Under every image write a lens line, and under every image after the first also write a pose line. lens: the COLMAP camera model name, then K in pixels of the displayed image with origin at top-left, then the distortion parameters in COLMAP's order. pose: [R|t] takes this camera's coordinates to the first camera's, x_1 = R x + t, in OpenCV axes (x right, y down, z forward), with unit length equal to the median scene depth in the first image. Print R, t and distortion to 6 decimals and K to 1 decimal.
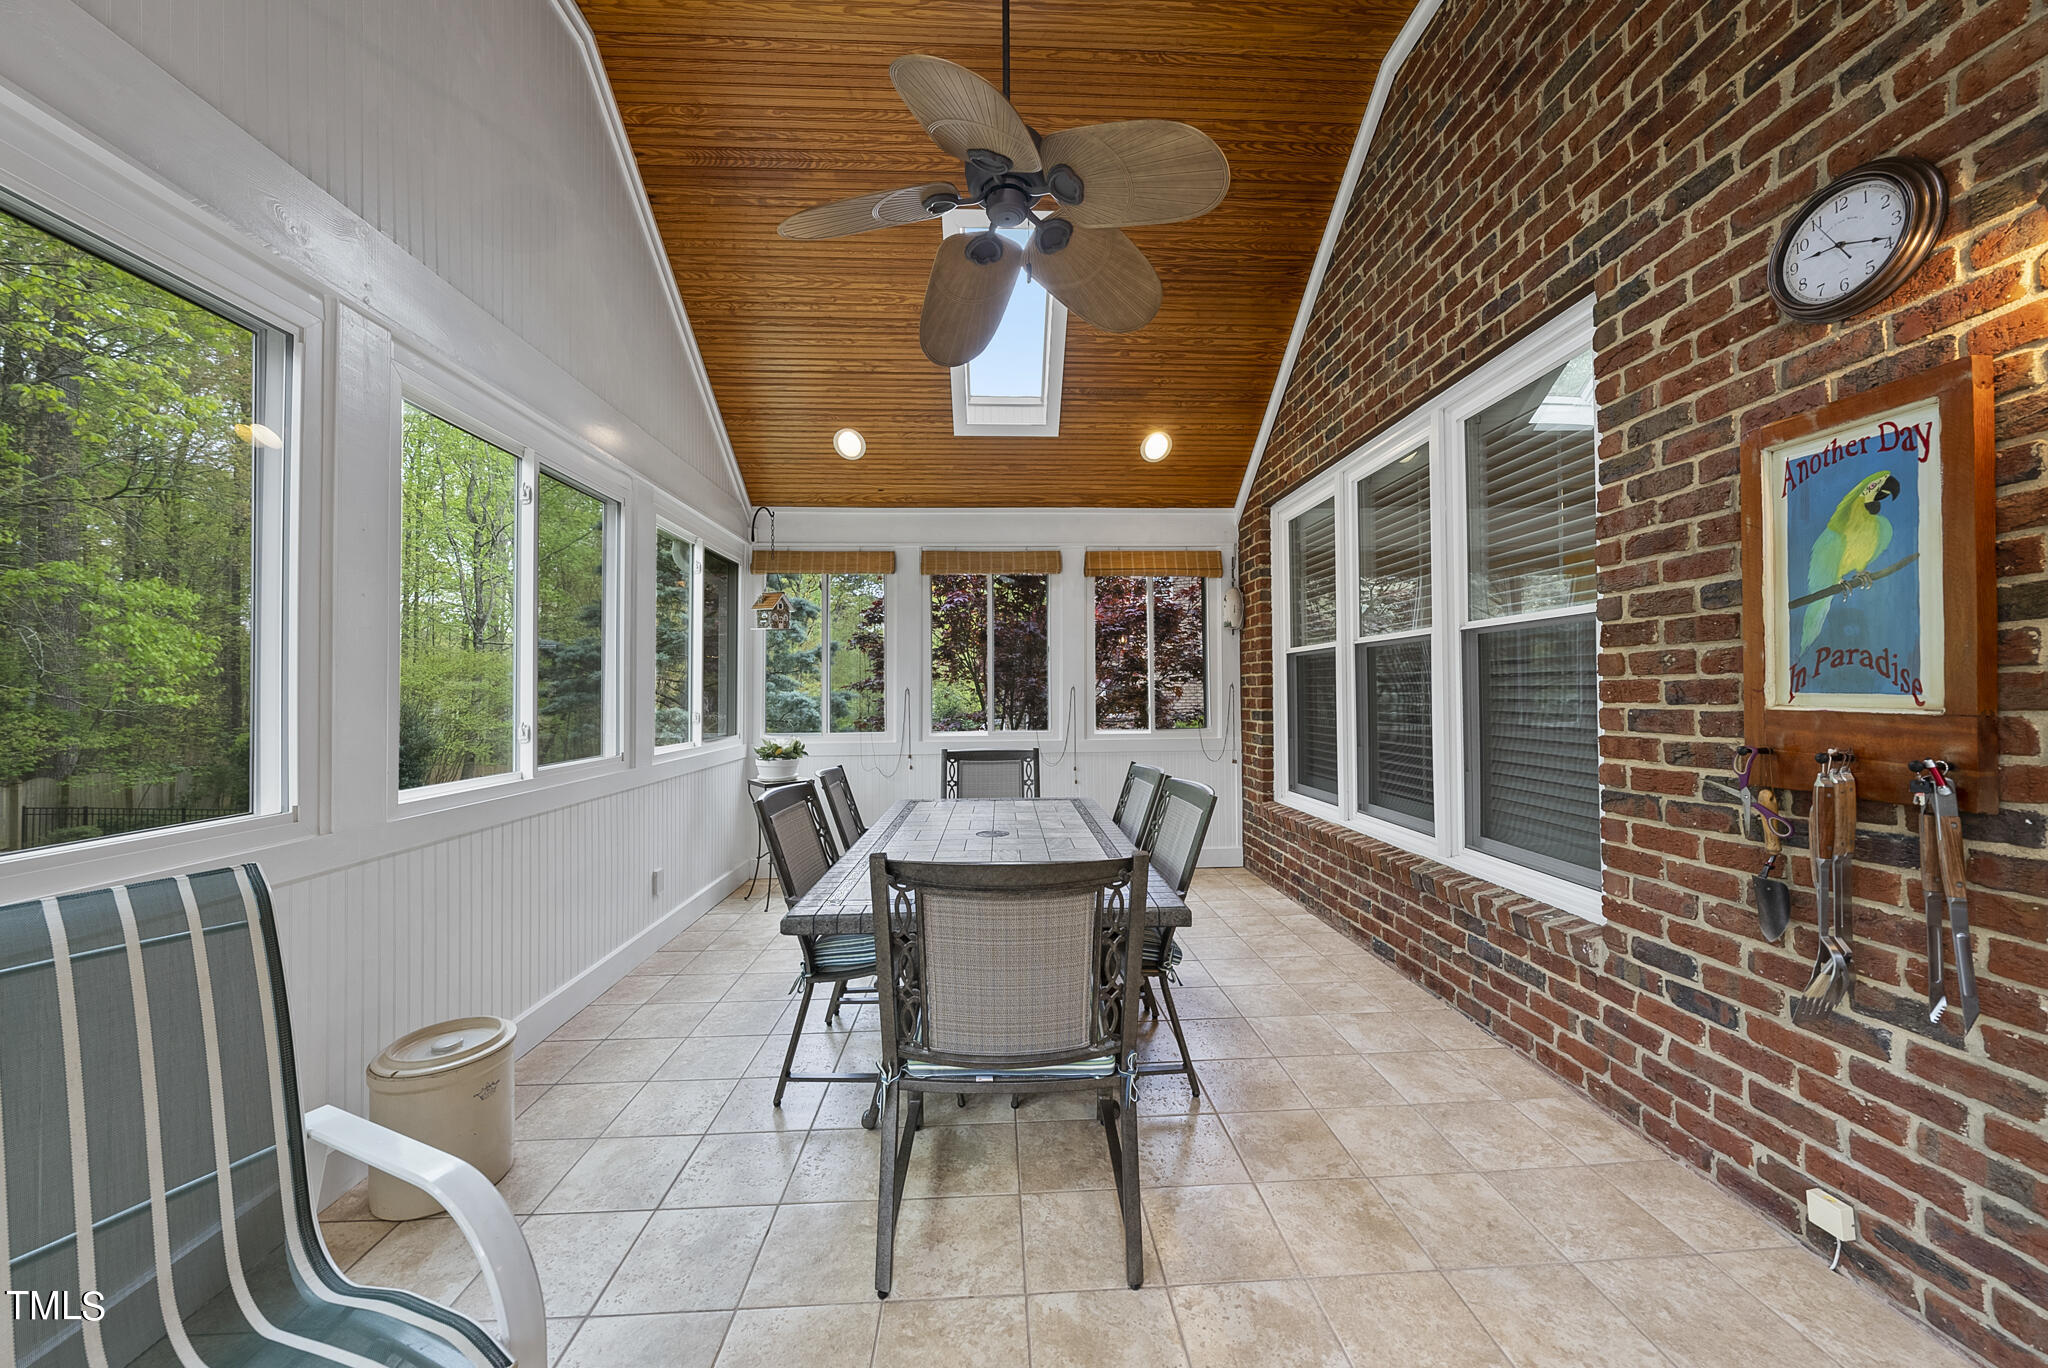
lens RADIAL K [[703.4, 0, 1018.1], [0, 703.4, 684.6], [0, 0, 1]] dist [-0.004228, 0.000343]
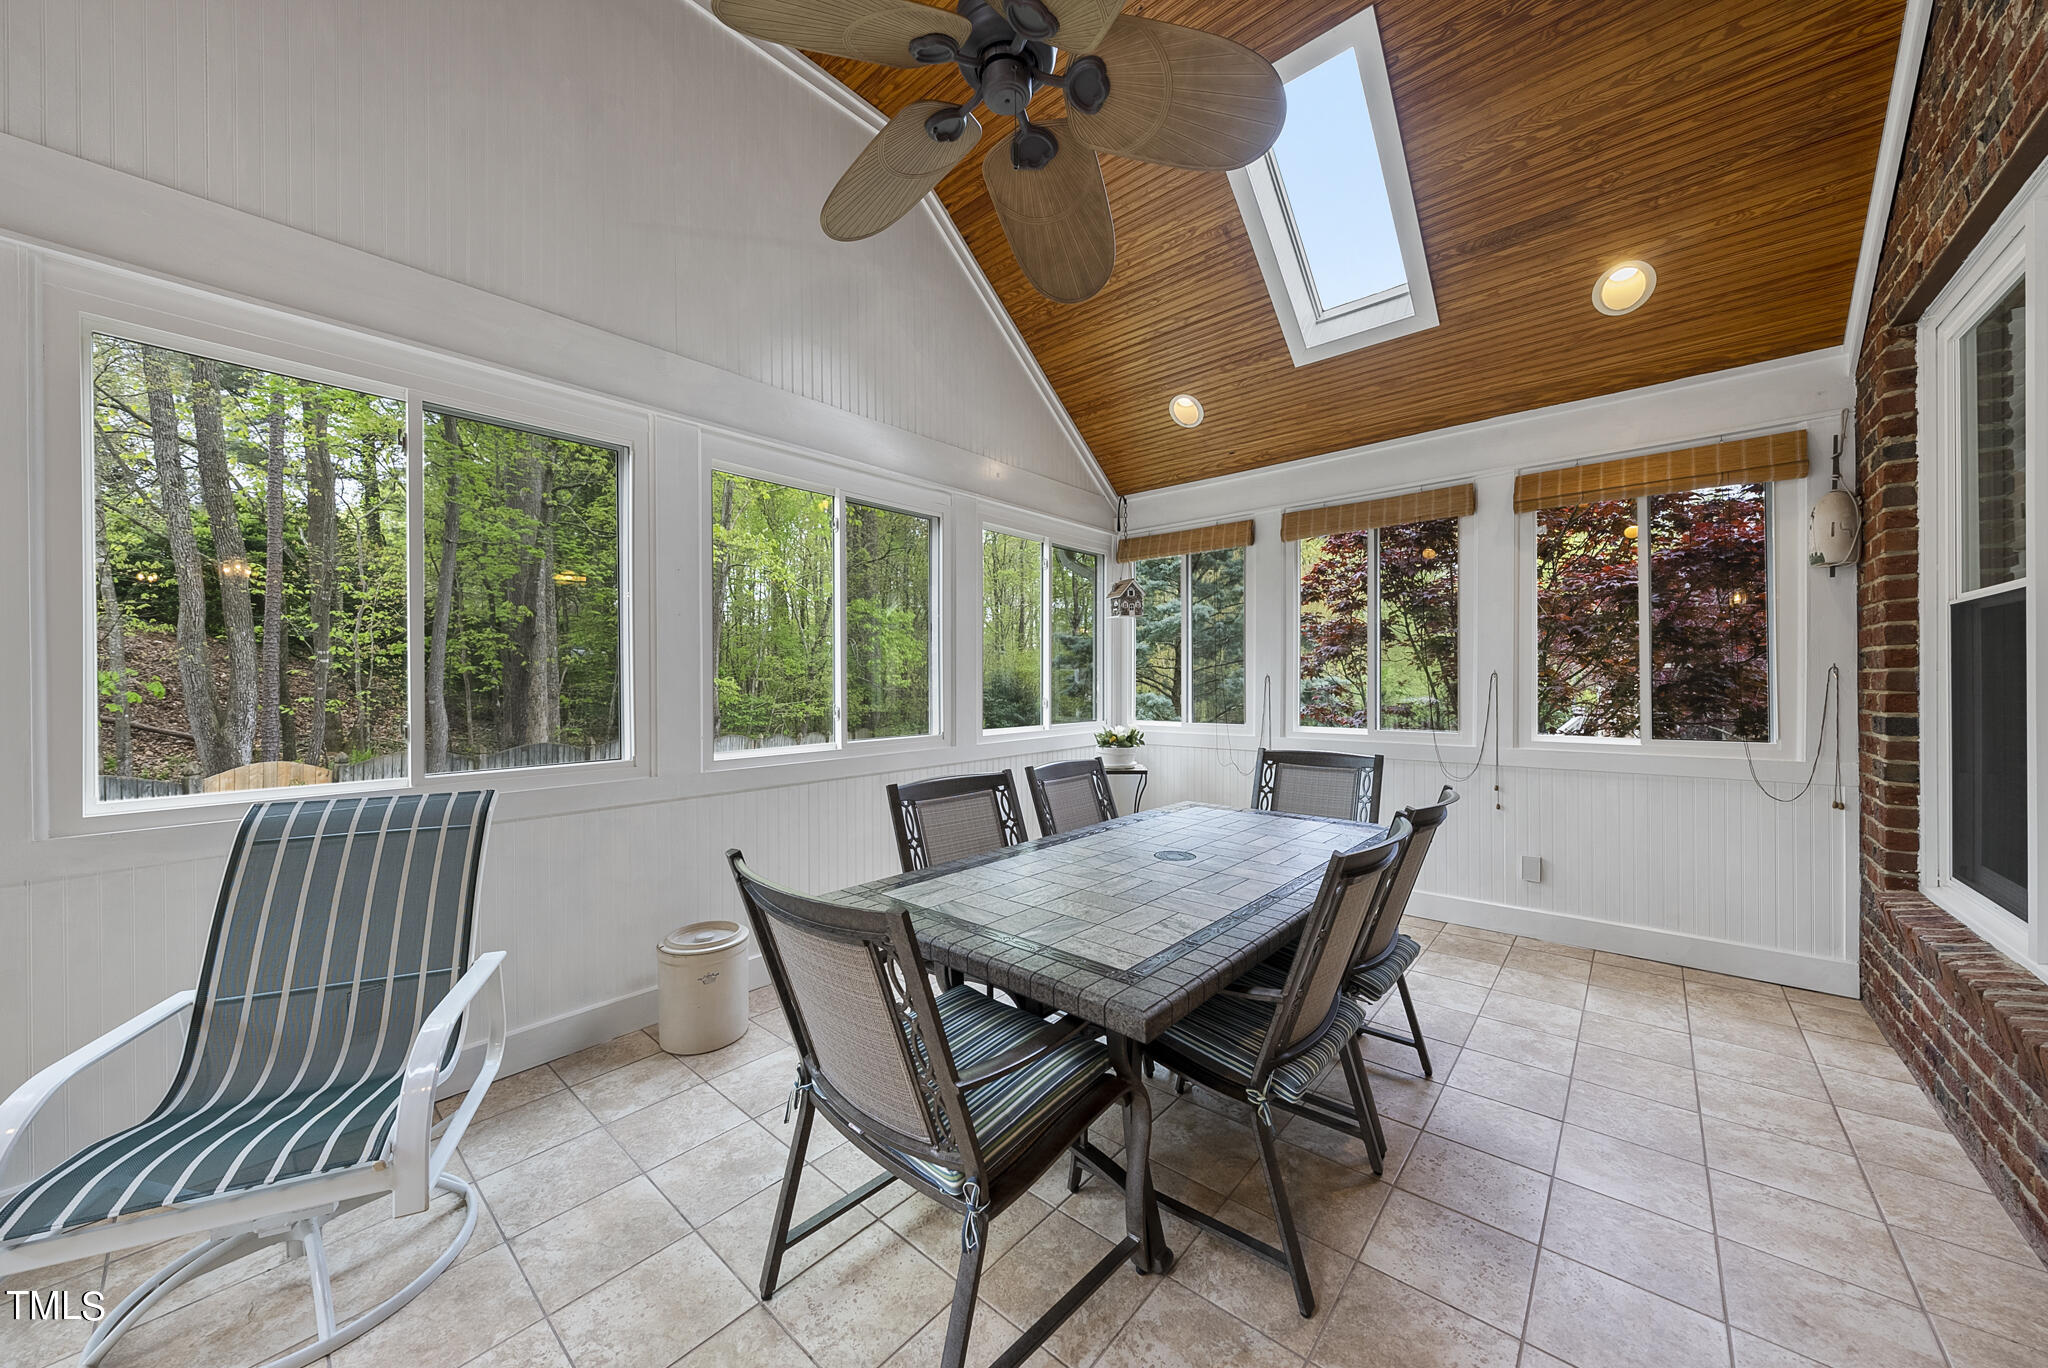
lens RADIAL K [[703.4, 0, 1022.8], [0, 703.4, 684.6], [0, 0, 1]] dist [-0.004228, 0.000343]
pose [[0.726381, 0.006562, -0.687260, 0.236665], [0.008383, 0.999795, 0.018407, -0.001942], [0.687241, -0.019132, 0.726178, 0.173687]]
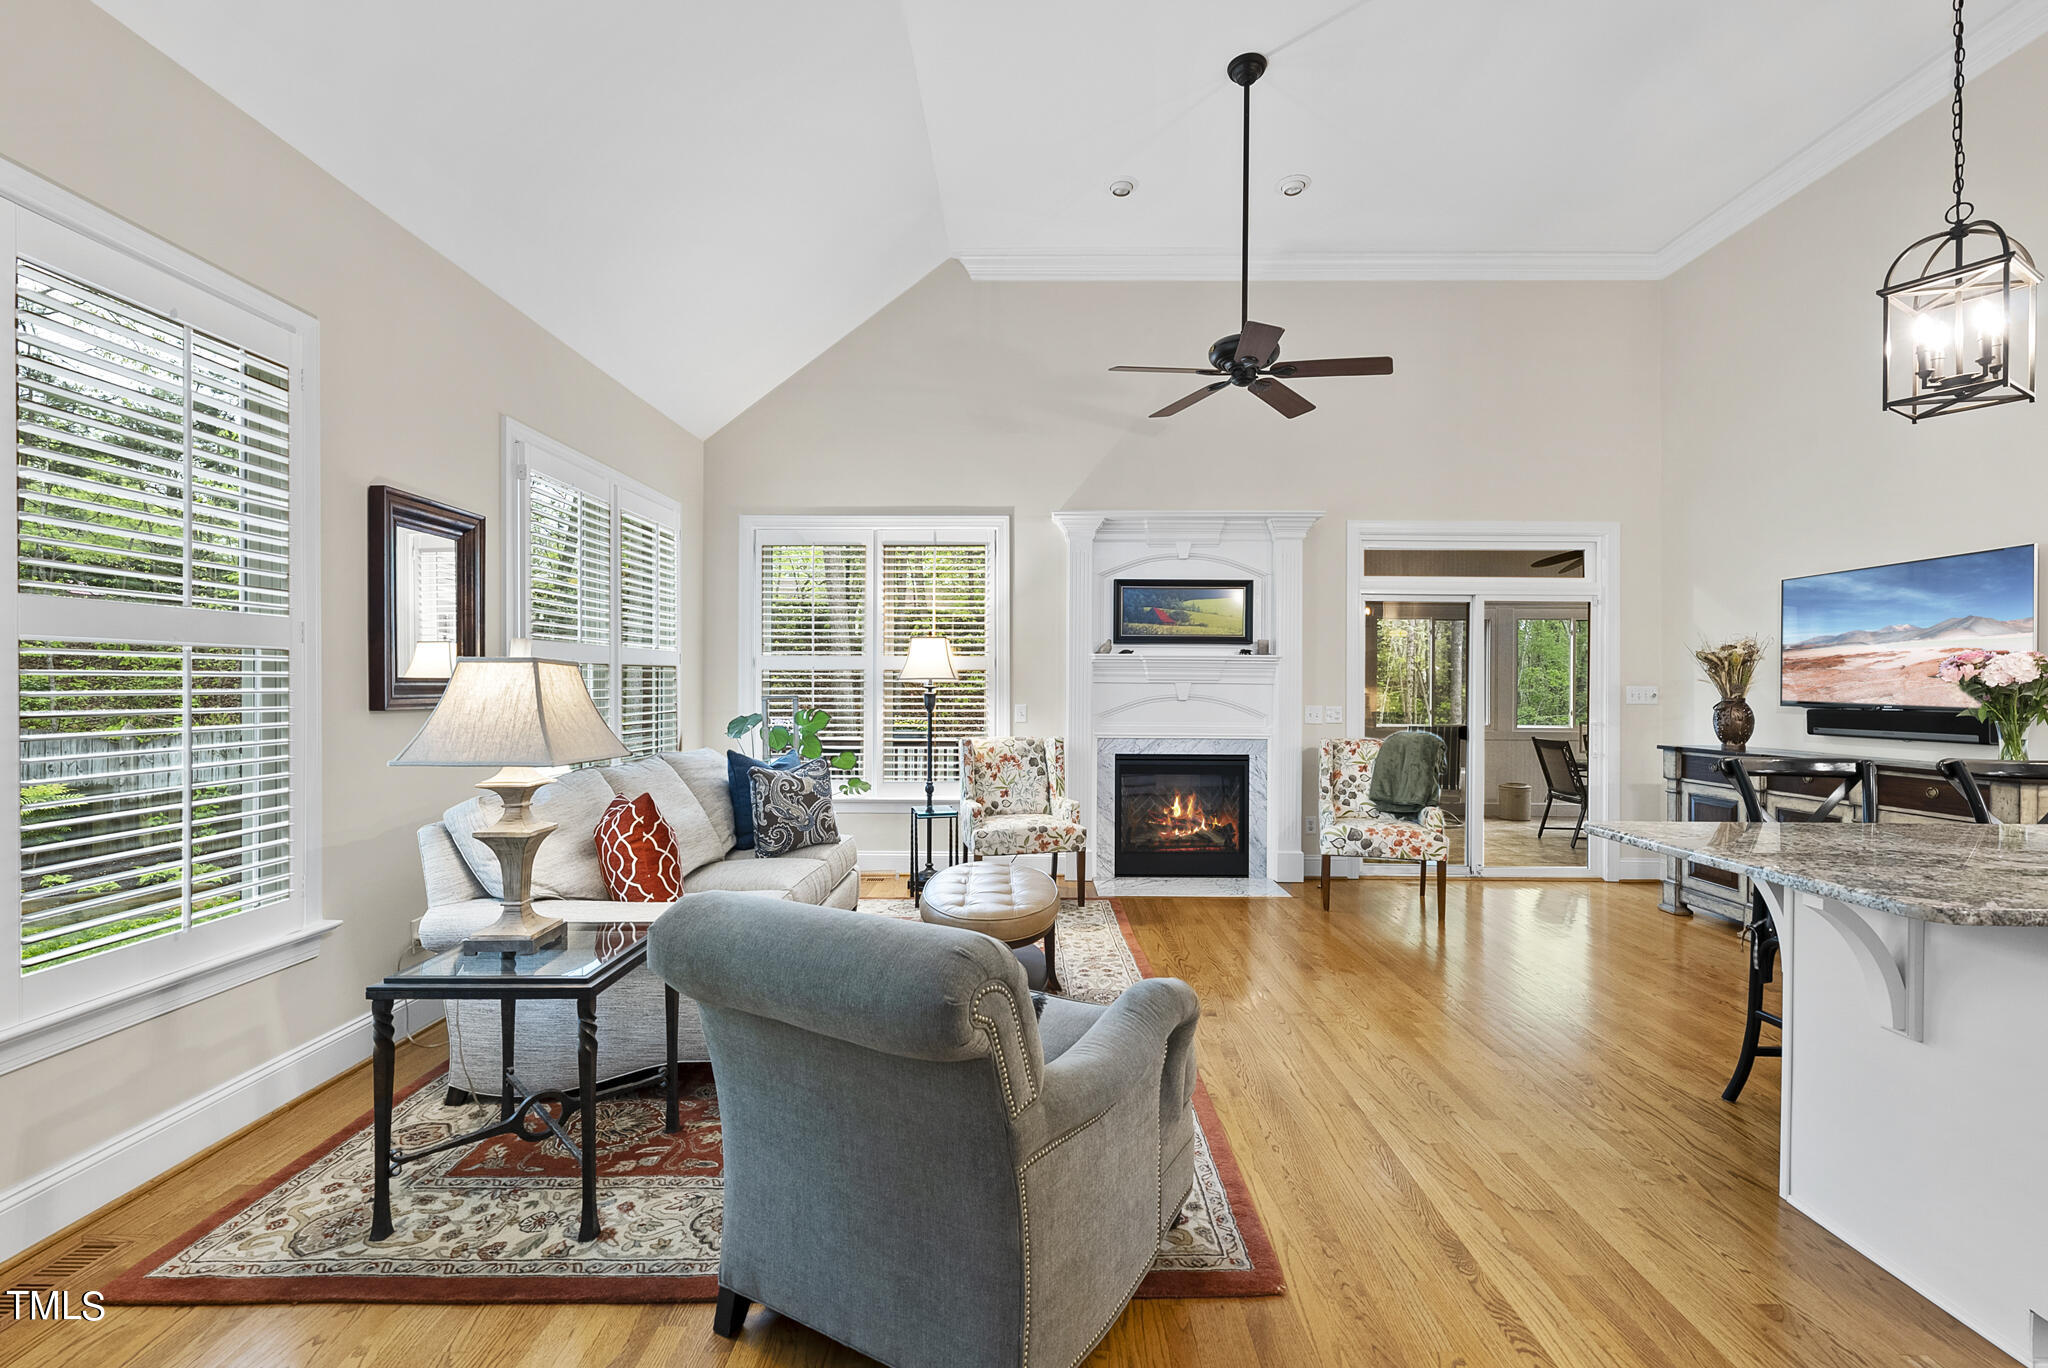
lens RADIAL K [[867.8, 0, 1025.6], [0, 867.8, 684.0], [0, 0, 1]] dist [0.001605, -0.000477]
pose [[-0.056746, -0.000948, -0.998388, 2.636599], [0.011033, 0.999938, -0.001577, -0.062720], [0.998328, -0.011105, -0.056732, -1.078072]]
